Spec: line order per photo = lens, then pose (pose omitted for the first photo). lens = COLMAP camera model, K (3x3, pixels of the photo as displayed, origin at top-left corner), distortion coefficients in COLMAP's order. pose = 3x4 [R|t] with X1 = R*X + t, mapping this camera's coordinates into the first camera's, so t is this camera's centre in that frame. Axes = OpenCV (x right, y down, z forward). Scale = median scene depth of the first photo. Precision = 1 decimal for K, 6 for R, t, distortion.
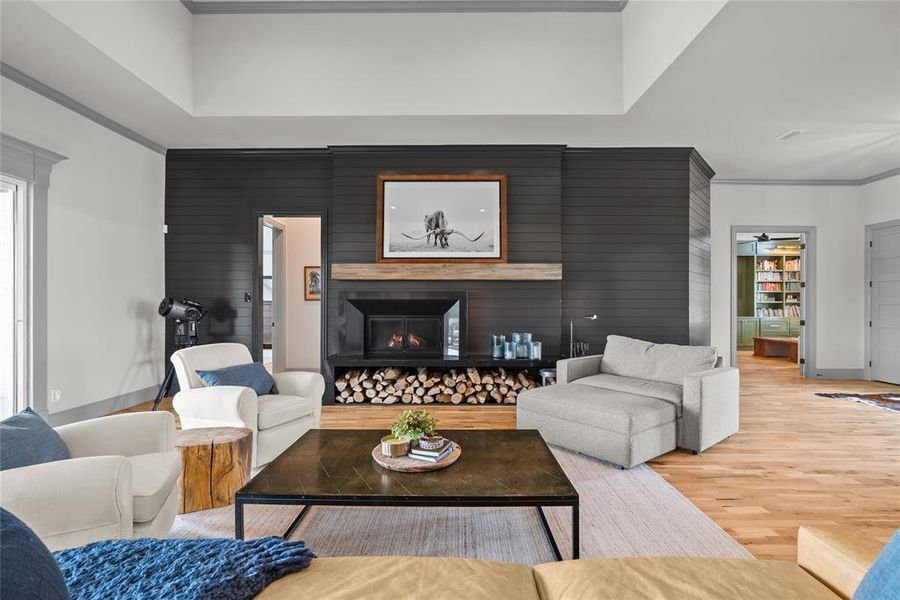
lens RADIAL K [[426.3, 0, 453.5], [0, 426.3, 305.4], [0, 0, 1]] dist [-0.005820, 0.000912]
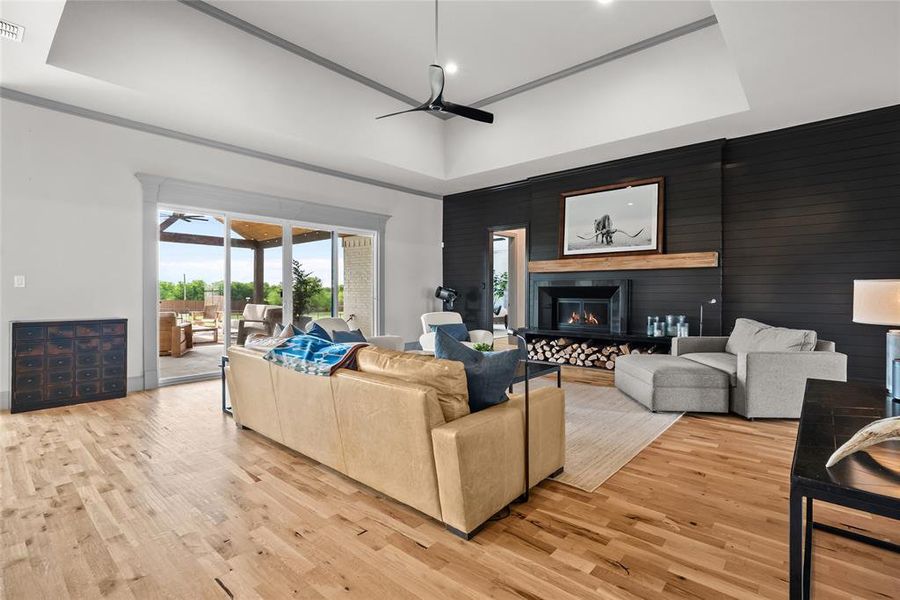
lens RADIAL K [[425.2, 0, 450.0], [0, 425.2, 300.0], [0, 0, 1]] dist [-0.010758, 0.000130]
pose [[0.752649, 0.012080, -0.658311, 0.444662], [-0.001590, 0.999862, 0.016529, 0.006461], [0.658420, -0.011394, 0.752565, -0.233624]]
